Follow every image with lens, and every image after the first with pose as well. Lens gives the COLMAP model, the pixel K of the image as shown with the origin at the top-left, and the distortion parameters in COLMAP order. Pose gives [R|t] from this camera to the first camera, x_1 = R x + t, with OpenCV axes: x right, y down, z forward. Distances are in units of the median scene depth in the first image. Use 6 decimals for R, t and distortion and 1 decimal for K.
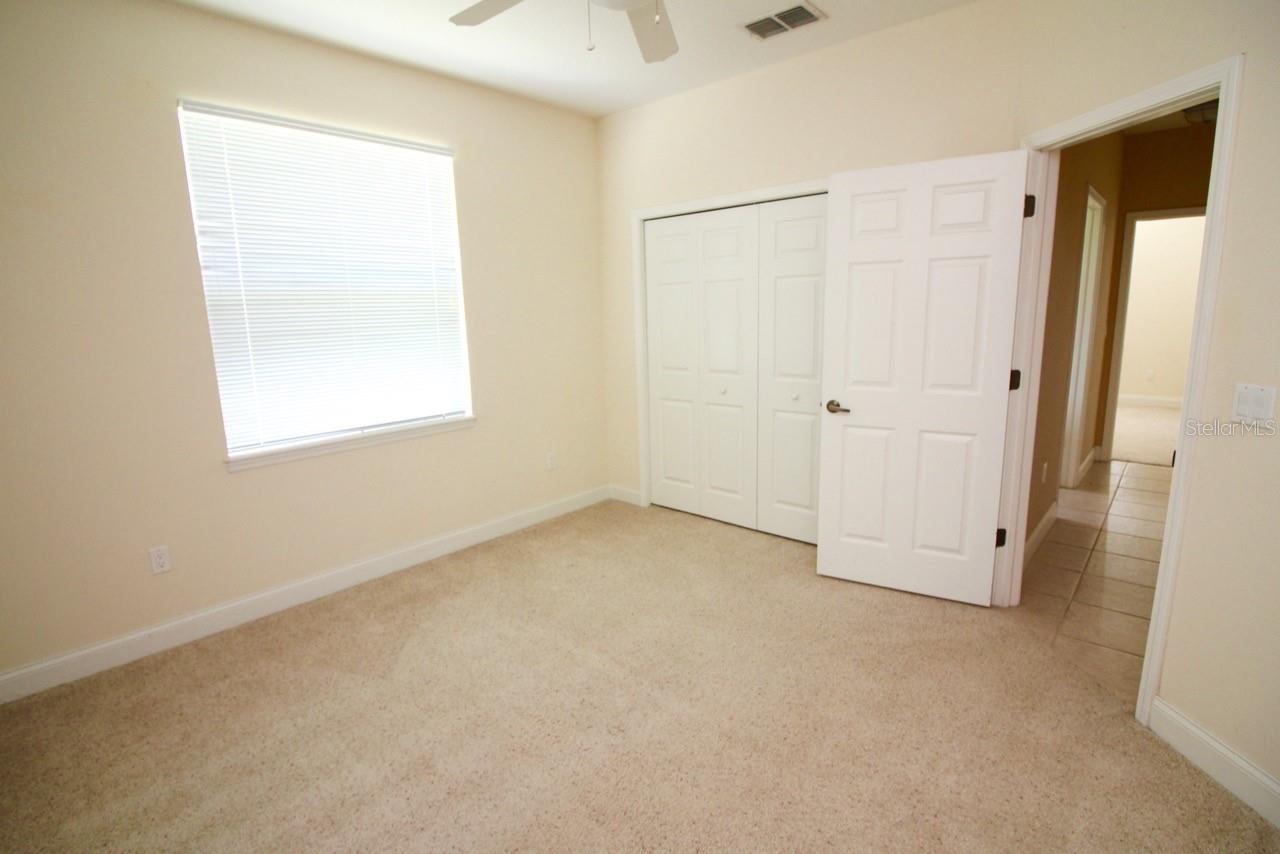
lens RADIAL K [[604.3, 0, 635.8], [0, 604.3, 418.8], [0, 0, 1]] dist [-0.001073, -0.012184]
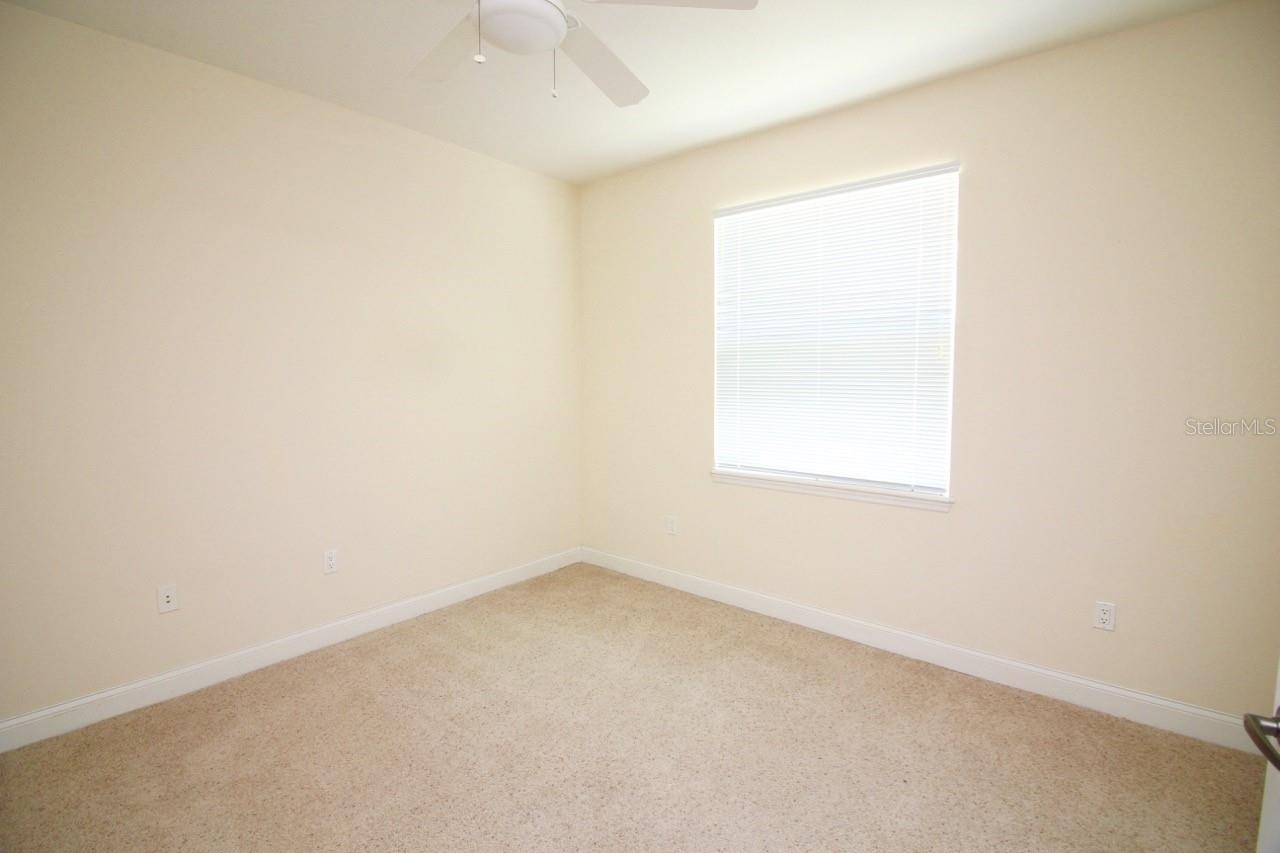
lens RADIAL K [[604.3, 0, 635.8], [0, 604.3, 418.3], [0, 0, 1]] dist [-0.001073, -0.012184]
pose [[0.030322, 0.093371, -0.995169, 2.201643], [-0.182061, 0.979488, 0.086353, -0.455884], [0.982820, 0.178563, 0.046700, 2.652006]]
